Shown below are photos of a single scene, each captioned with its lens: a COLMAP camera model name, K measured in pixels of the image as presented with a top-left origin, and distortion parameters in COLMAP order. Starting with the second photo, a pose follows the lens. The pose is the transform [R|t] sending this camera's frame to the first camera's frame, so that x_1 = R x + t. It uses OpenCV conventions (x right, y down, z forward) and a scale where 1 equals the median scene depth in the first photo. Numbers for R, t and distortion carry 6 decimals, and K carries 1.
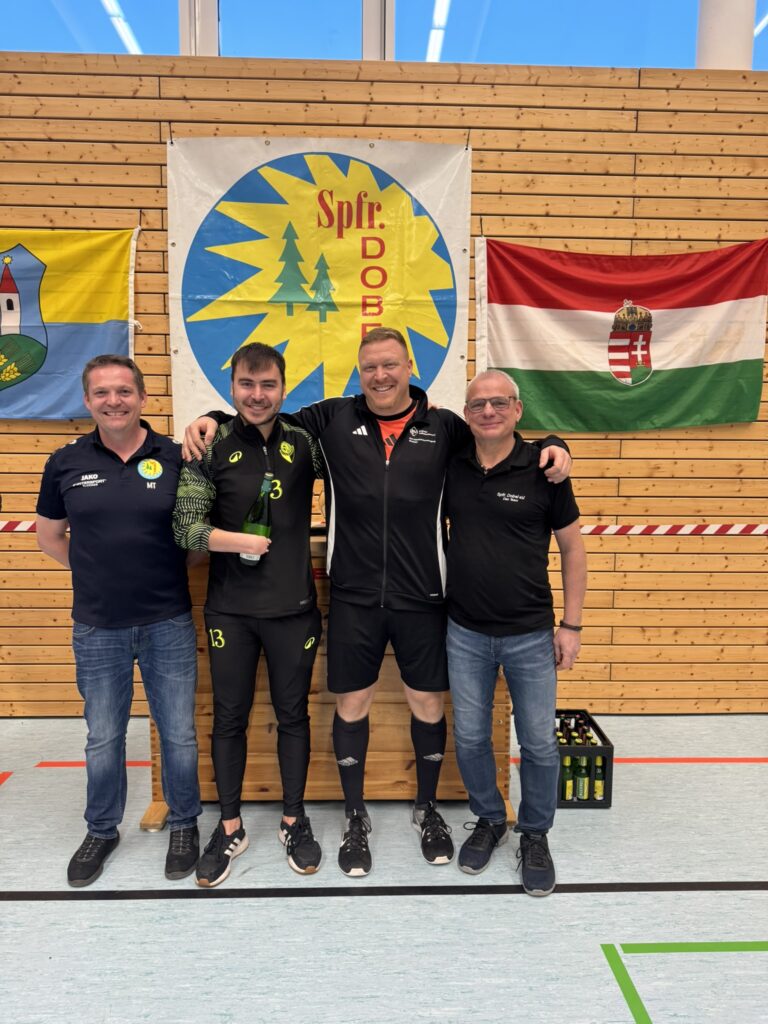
lens RADIAL K [[723.4, 0, 386.3], [0, 723.4, 509.5], [0, 0, 1]] dist [0.019354, -0.017762]
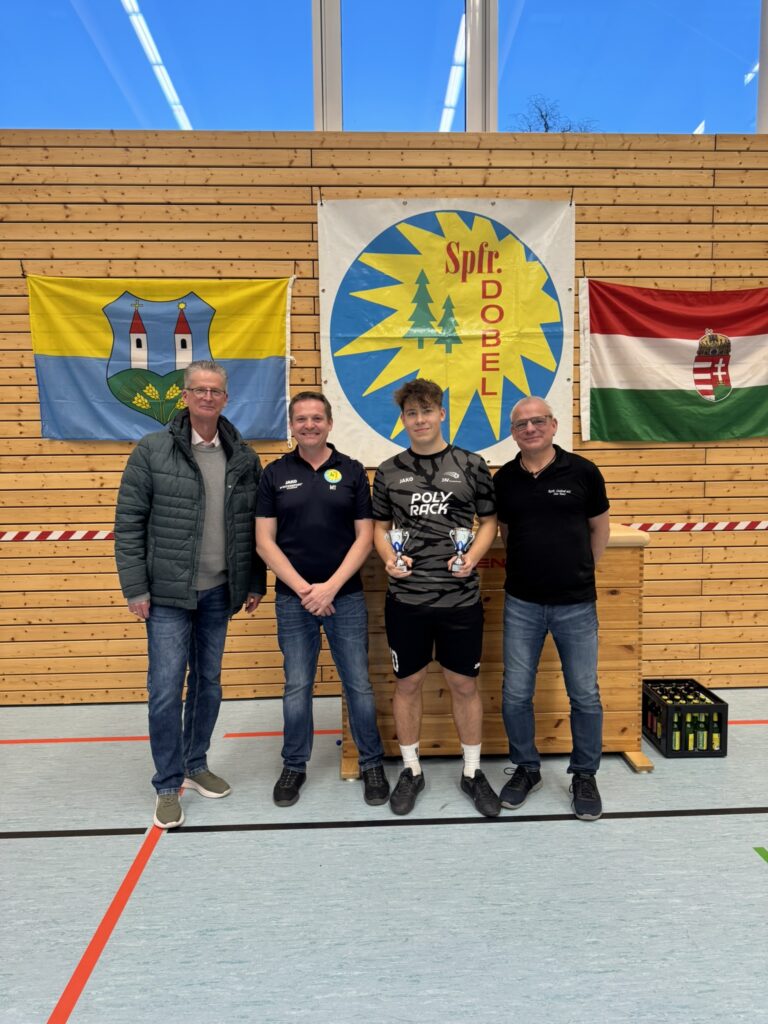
lens RADIAL K [[725.3, 0, 384.0], [0, 725.3, 512.0], [0, 0, 1]] dist [0.036519, -0.043742]
pose [[0.999745, -0.020961, 0.008390, -0.211043], [0.021155, 0.999496, -0.023666, 0.022866], [-0.007890, 0.023838, 0.999685, -0.166408]]
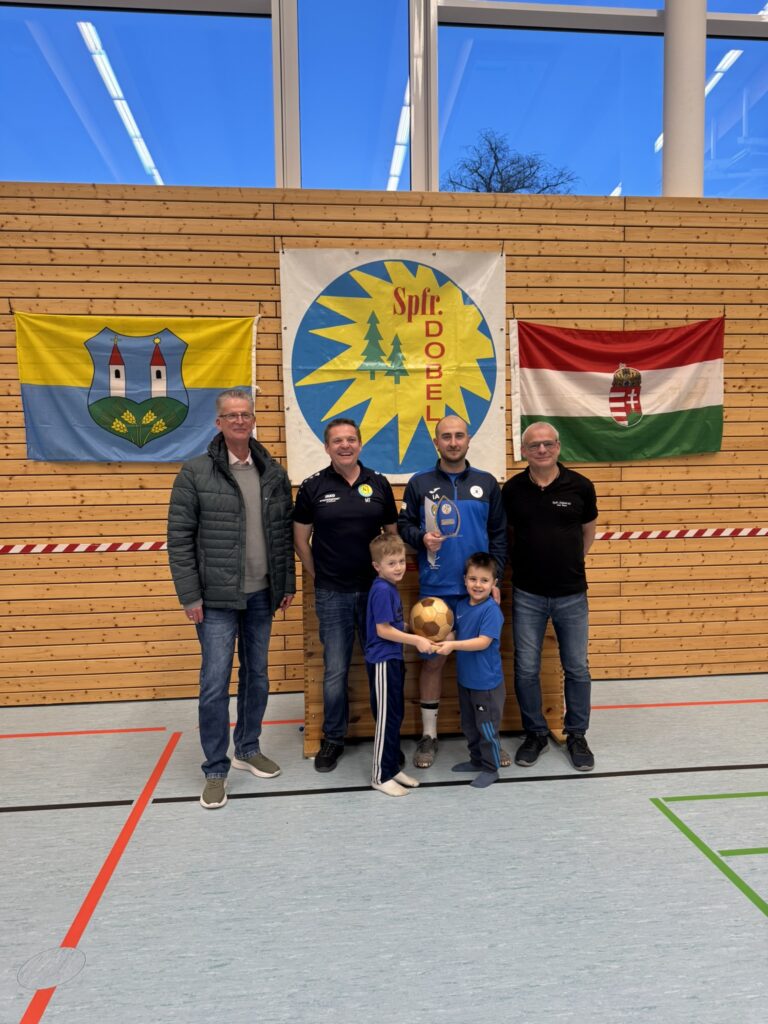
lens RADIAL K [[724.1, 0, 383.5], [0, 724.1, 514.0], [0, 0, 1]] dist [0.105067, -0.179508]
pose [[0.997480, -0.027437, 0.065429, -0.209583], [0.030592, 0.998392, -0.047722, 0.041407], [-0.064014, 0.049603, 0.996715, -0.316723]]
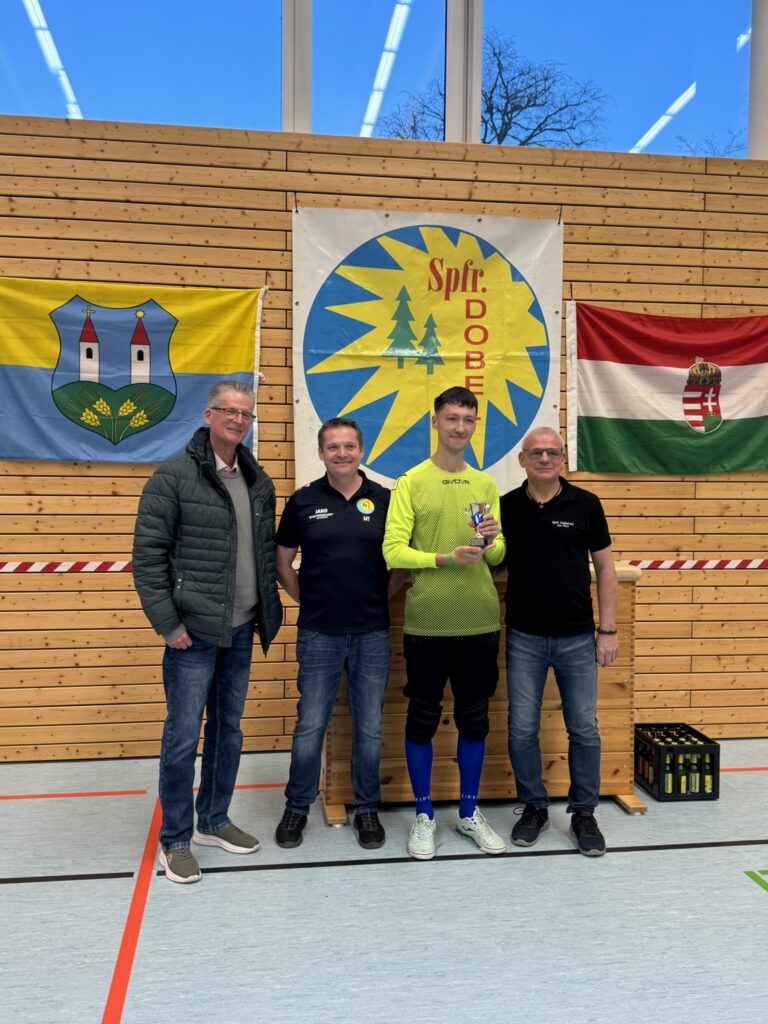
lens RADIAL K [[977.7, 0, 378.3], [0, 977.7, 514.1], [0, 0, 1]] dist [0.154629, -0.306410]
pose [[0.993154, -0.004966, 0.116708, -0.343522], [0.012362, 0.997953, -0.062740, 0.042121], [-0.116158, 0.063753, 0.991183, -0.447689]]
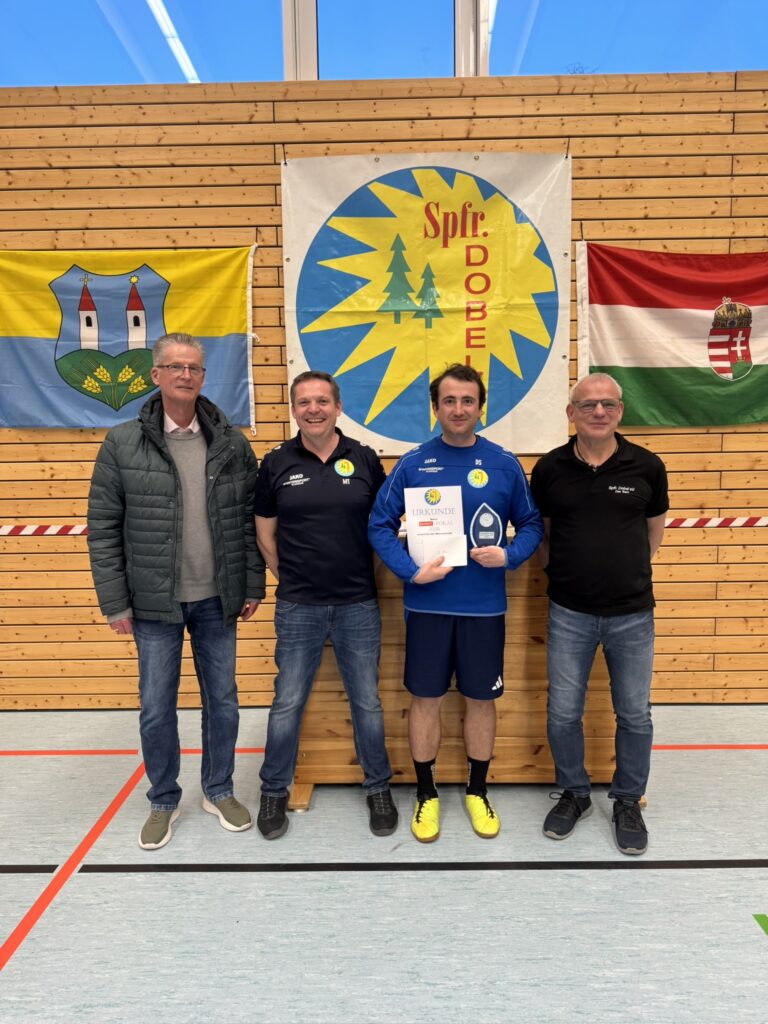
lens RADIAL K [[723.4, 0, 386.3], [0, 723.4, 509.5], [0, 0, 1]] dist [0.019354, -0.017762]
pose [[0.998704, -0.019290, -0.047107, -0.106819], [0.019049, 0.999803, -0.005545, 0.007133], [0.047204, 0.004641, 0.998874, -0.045203]]
